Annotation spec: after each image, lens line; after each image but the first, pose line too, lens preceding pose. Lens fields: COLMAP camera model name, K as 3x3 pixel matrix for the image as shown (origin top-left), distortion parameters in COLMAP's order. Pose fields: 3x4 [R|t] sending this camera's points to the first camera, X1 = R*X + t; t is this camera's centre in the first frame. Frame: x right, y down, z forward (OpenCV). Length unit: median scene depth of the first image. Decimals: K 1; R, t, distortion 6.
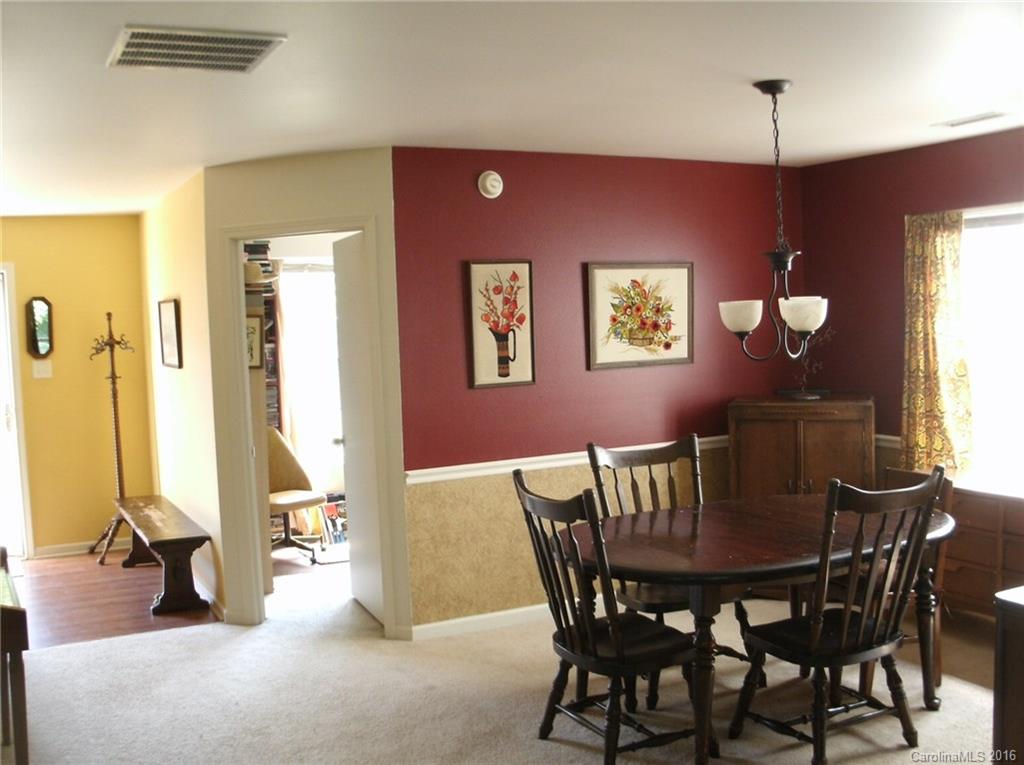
lens RADIAL K [[1045.4, 0, 512.0], [0, 1045.4, 382.5], [0, 0, 1]] dist [-0.300638, 0.360993]
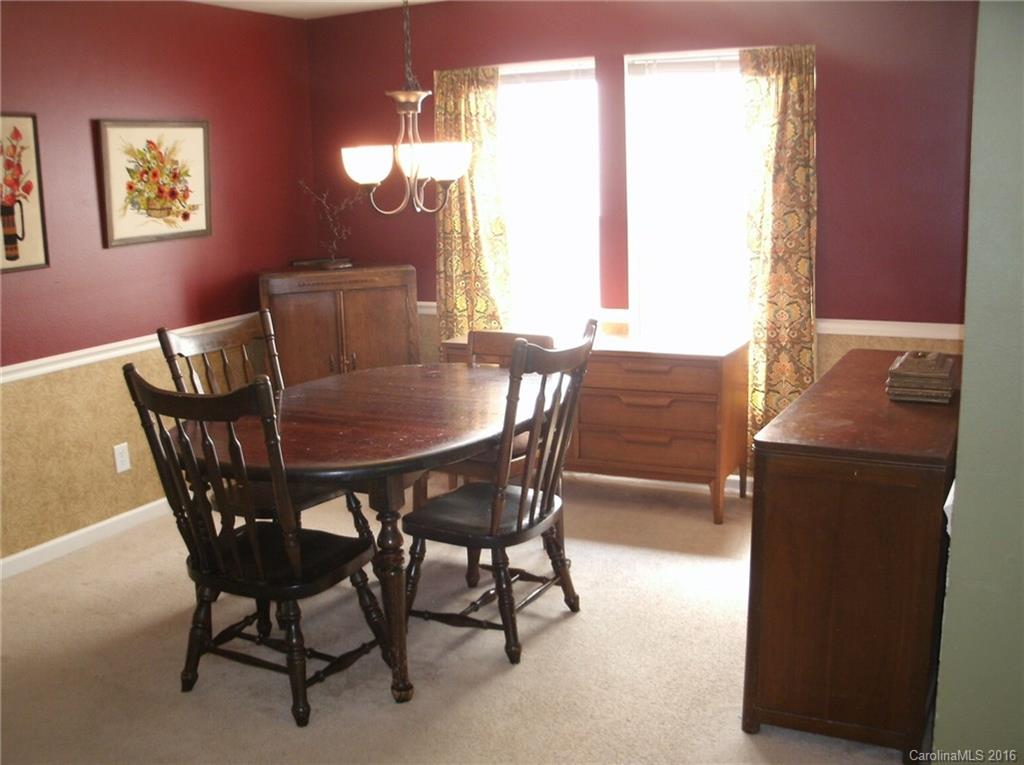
lens RADIAL K [[1045.4, 0, 512.0], [0, 1045.4, 382.5], [0, 0, 1]] dist [-0.300638, 0.360993]
pose [[0.821377, -0.107856, 0.560096, -0.123843], [0.045776, 0.991257, 0.123753, 0.011191], [-0.568546, -0.076009, 0.819132, 0.143416]]
